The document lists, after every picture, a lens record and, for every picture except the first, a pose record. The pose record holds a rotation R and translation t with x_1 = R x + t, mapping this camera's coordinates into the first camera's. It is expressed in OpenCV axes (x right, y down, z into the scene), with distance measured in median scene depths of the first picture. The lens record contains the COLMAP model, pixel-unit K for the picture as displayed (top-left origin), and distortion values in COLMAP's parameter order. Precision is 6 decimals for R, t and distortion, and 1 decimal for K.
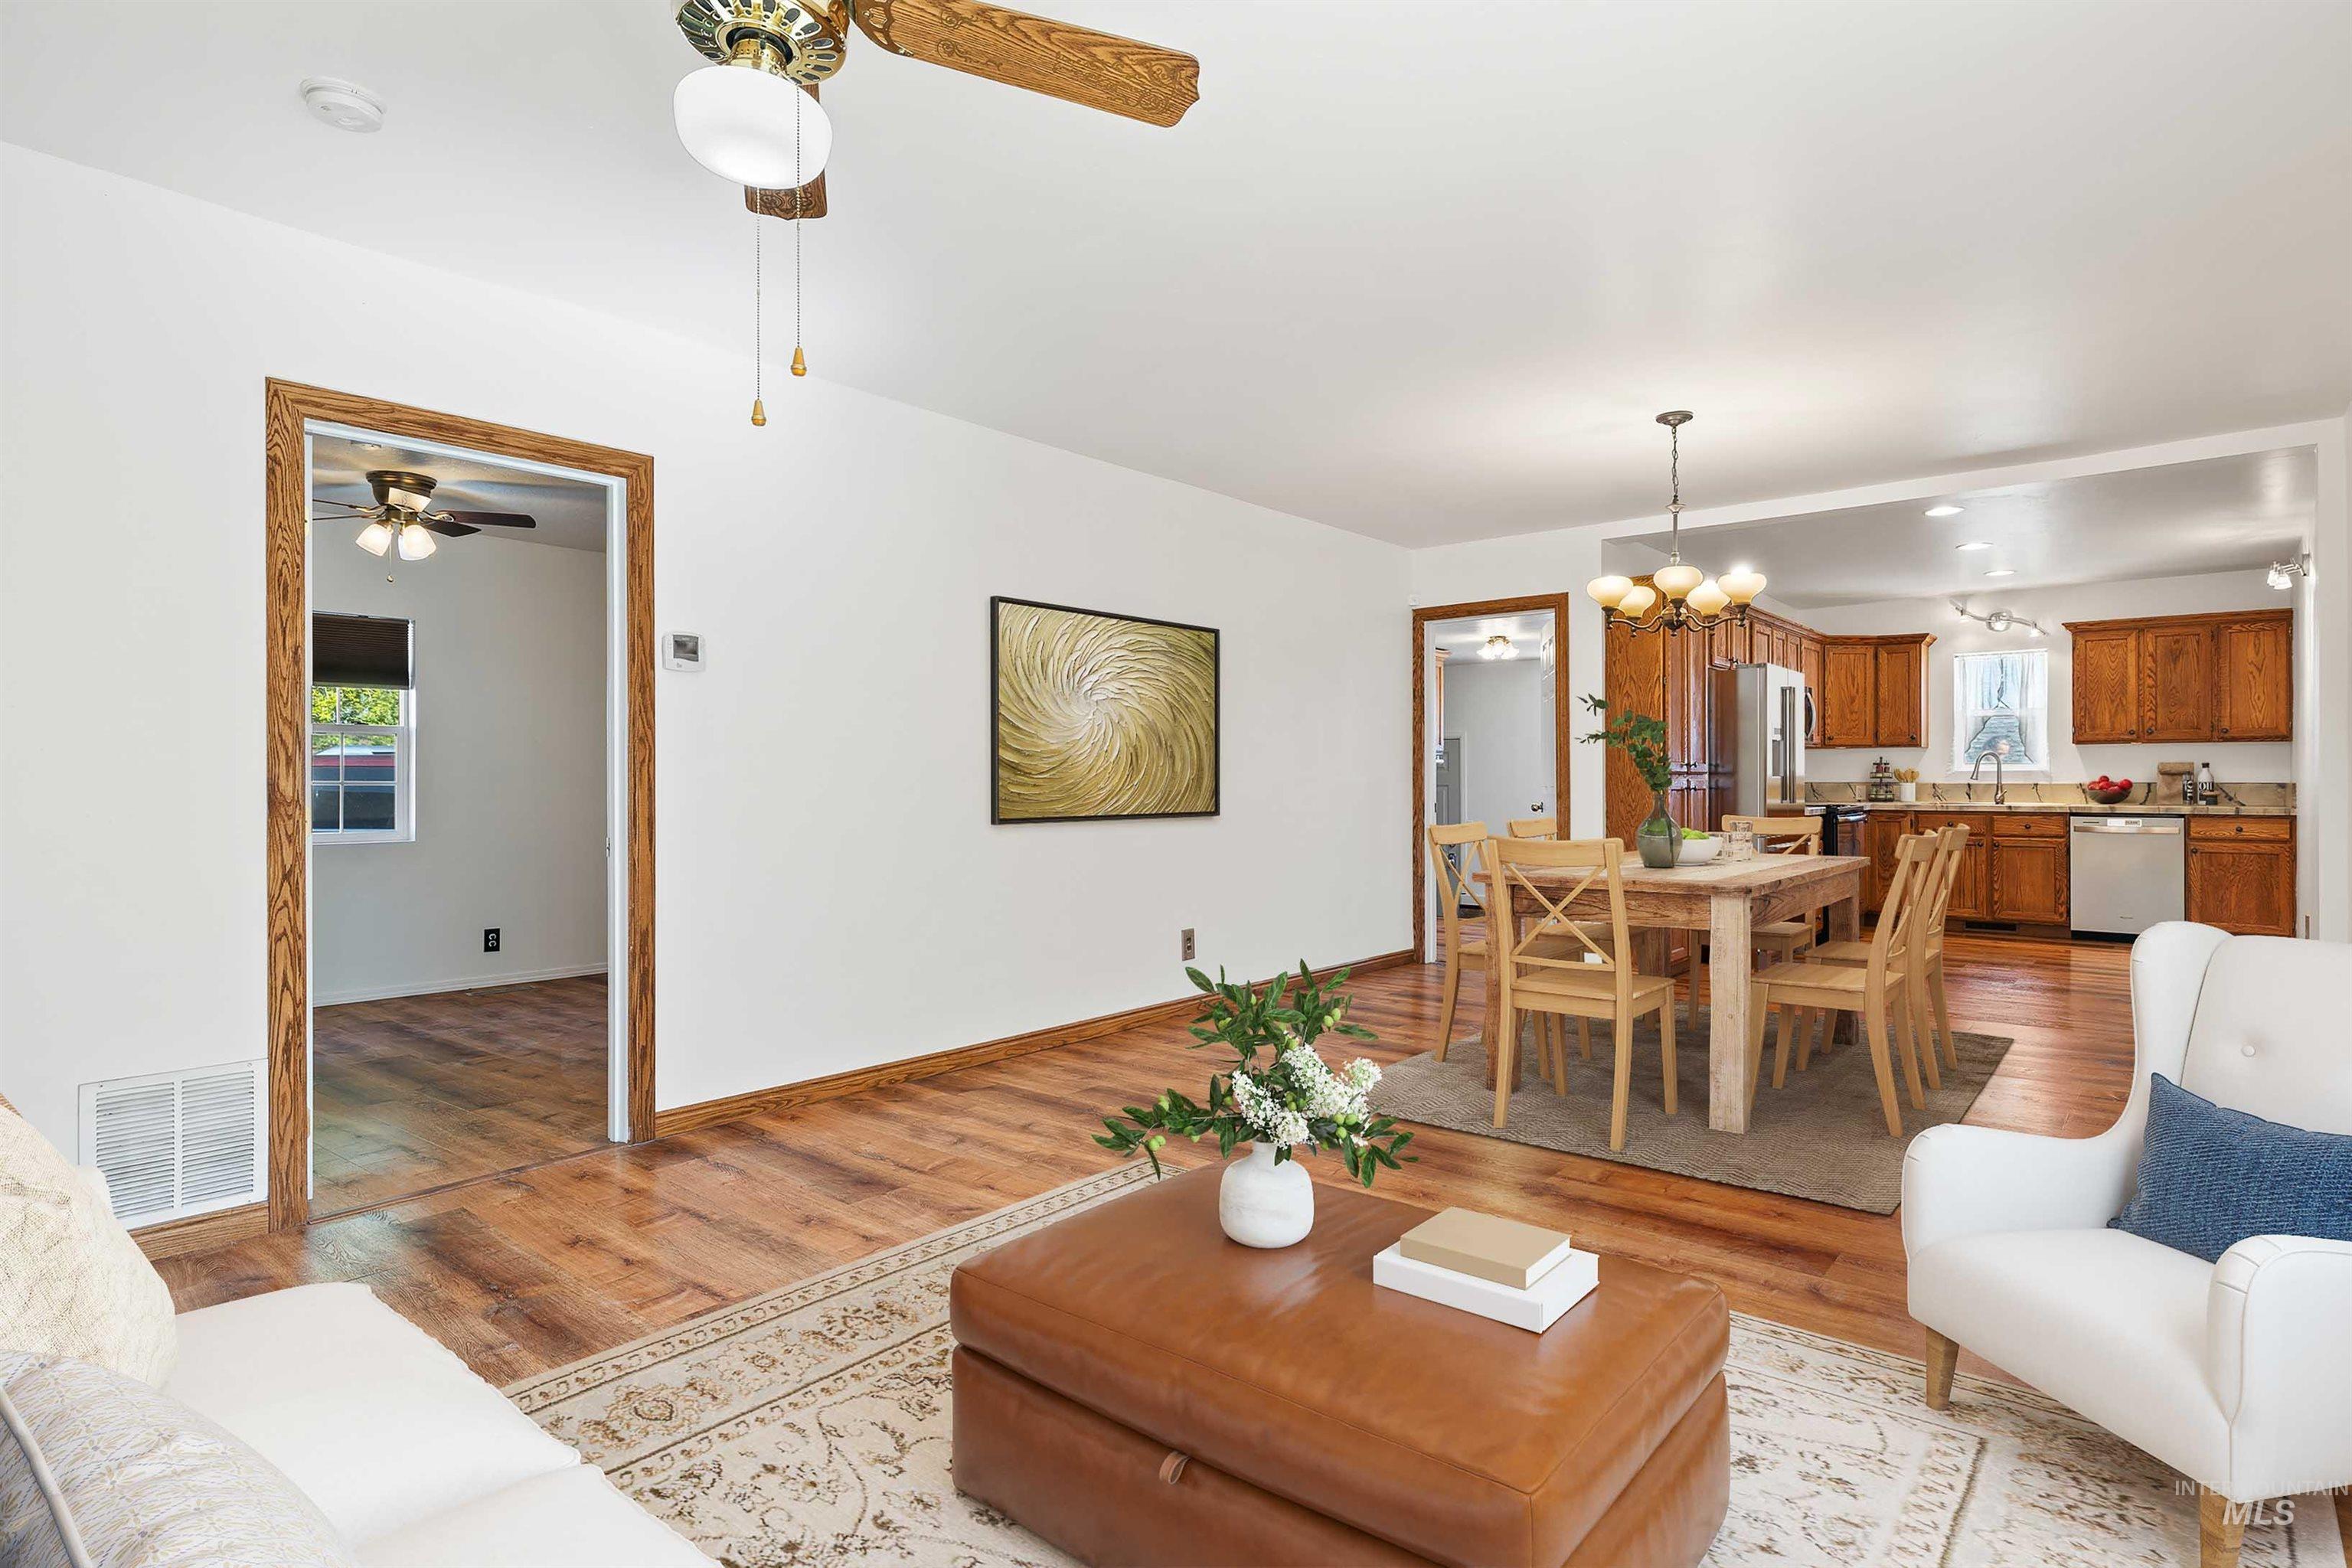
lens RADIAL K [[1210.2, 0, 1176.0], [0, 1210.2, 784.0], [0, 0, 1]] dist [-0.004052, -0.001692]
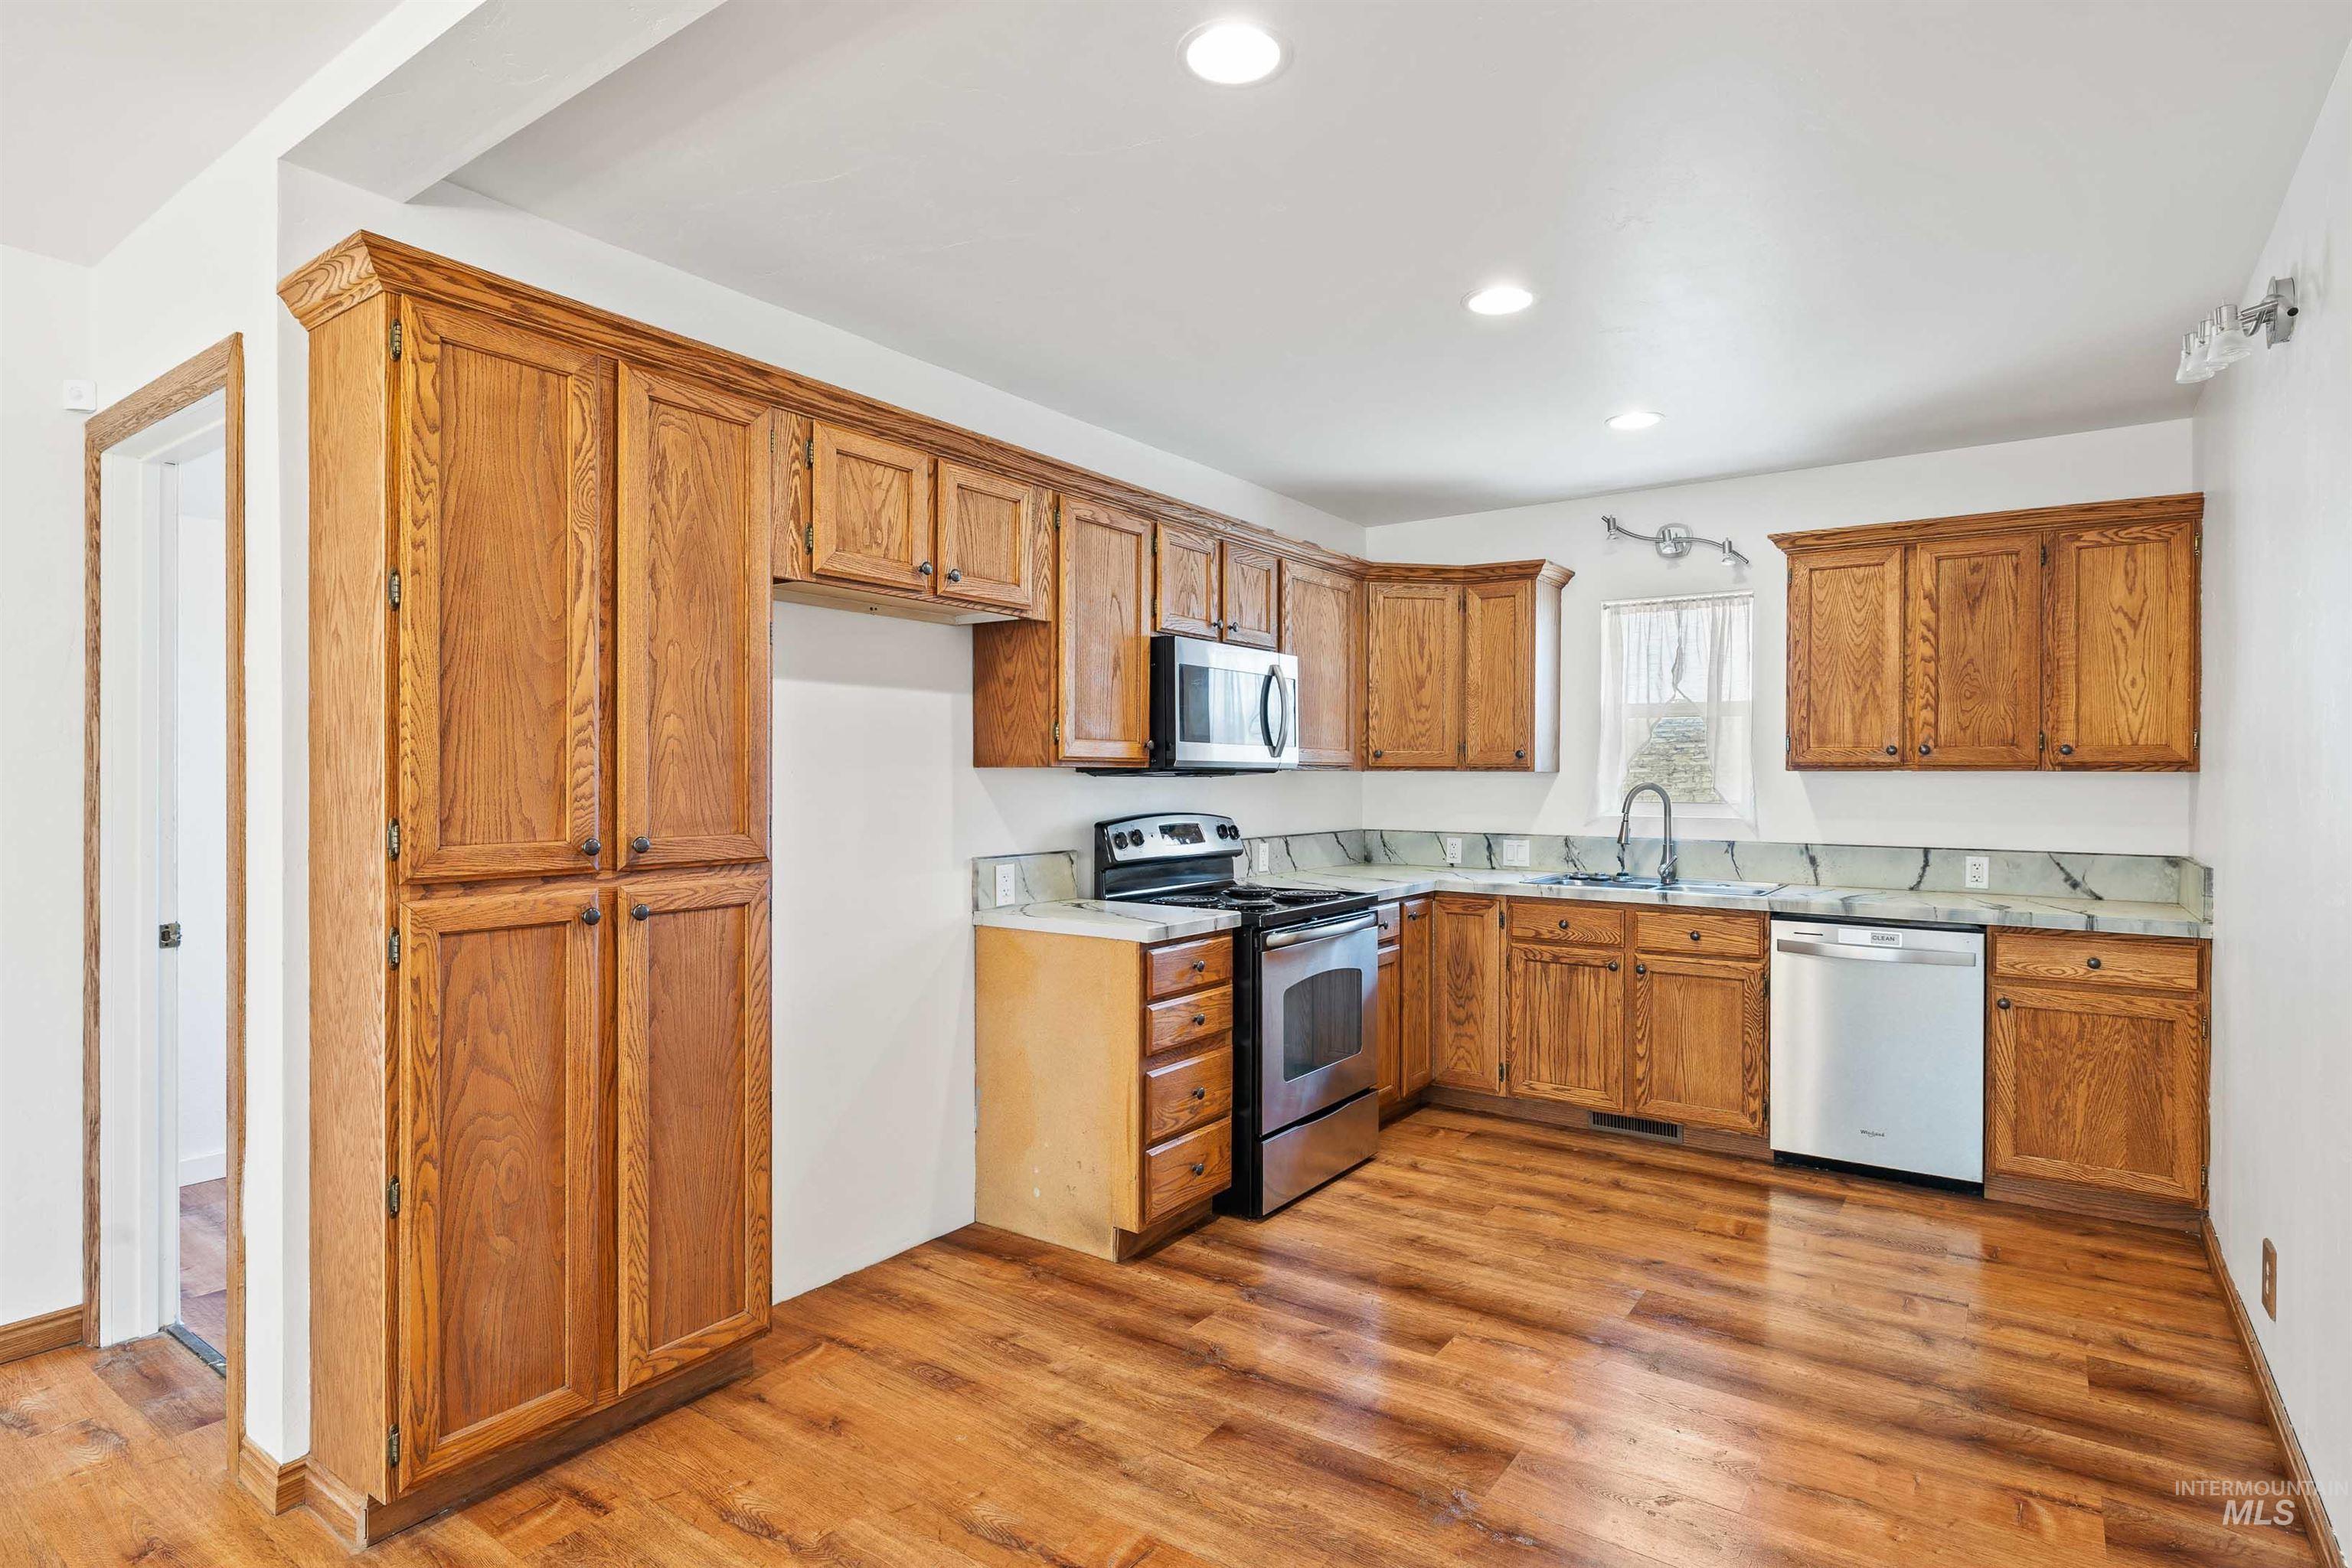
lens RADIAL K [[1210.2, 0, 1176.0], [0, 1210.2, 784.0], [0, 0, 1]] dist [-0.004052, -0.001692]
pose [[0.996367, 0.005164, 0.085011, 0.455244], [-0.005507, 0.999978, 0.003803, -0.029312], [-0.084990, -0.004258, 0.996373, 0.526859]]
